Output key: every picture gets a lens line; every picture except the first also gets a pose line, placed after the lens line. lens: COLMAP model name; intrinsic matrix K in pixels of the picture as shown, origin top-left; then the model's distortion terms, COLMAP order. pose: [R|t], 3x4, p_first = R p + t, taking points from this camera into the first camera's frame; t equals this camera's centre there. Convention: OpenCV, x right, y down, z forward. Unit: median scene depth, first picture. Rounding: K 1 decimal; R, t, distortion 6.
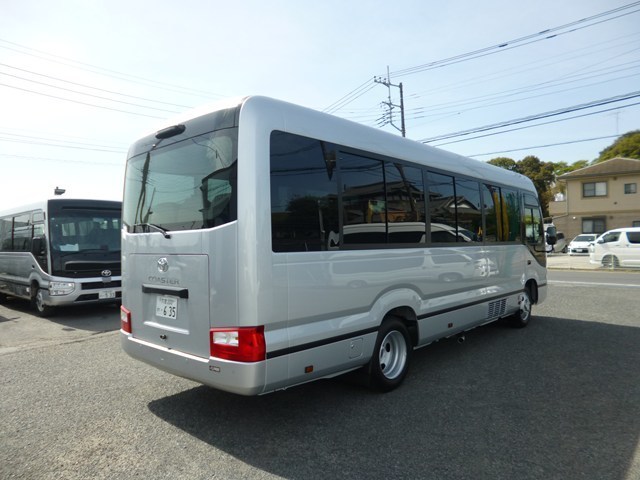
lens RADIAL K [[449.5, 0, 320.0], [0, 449.5, 240.0], [0, 0, 1]] dist [-0.076531, 0.030651]
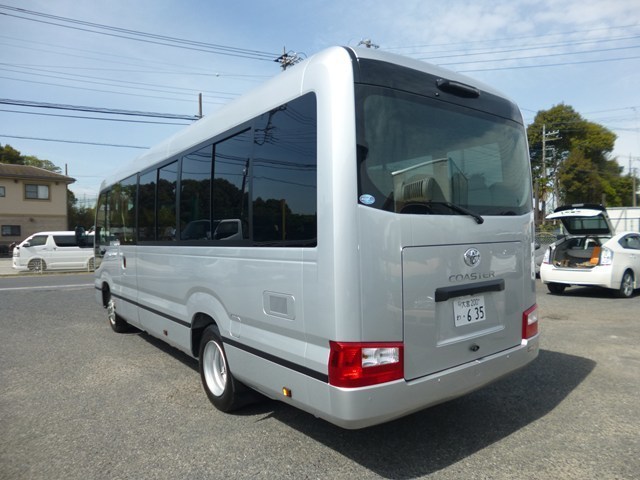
lens RADIAL K [[449.5, 0, 320.0], [0, 449.5, 240.0], [0, 0, 1]] dist [-0.076531, 0.030651]
pose [[0.190753, 0.003281, 0.981633, -0.207830], [0.010904, 0.999926, -0.005461, 0.004811], [-0.981578, 0.011745, 0.190703, 0.196489]]
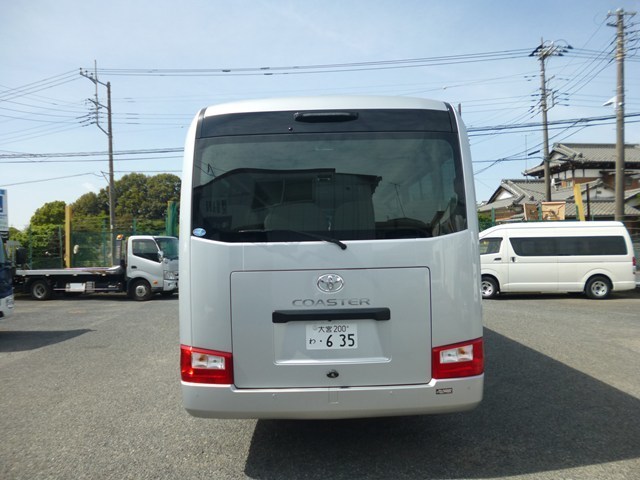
lens RADIAL K [[449.5, 0, 320.0], [0, 449.5, 240.0], [0, 0, 1]] dist [-0.076531, 0.030651]
pose [[0.741600, 0.016398, 0.670641, -0.158766], [0.004639, 0.999552, -0.029570, 0.000696], [-0.670826, 0.025040, 0.741192, 0.074494]]
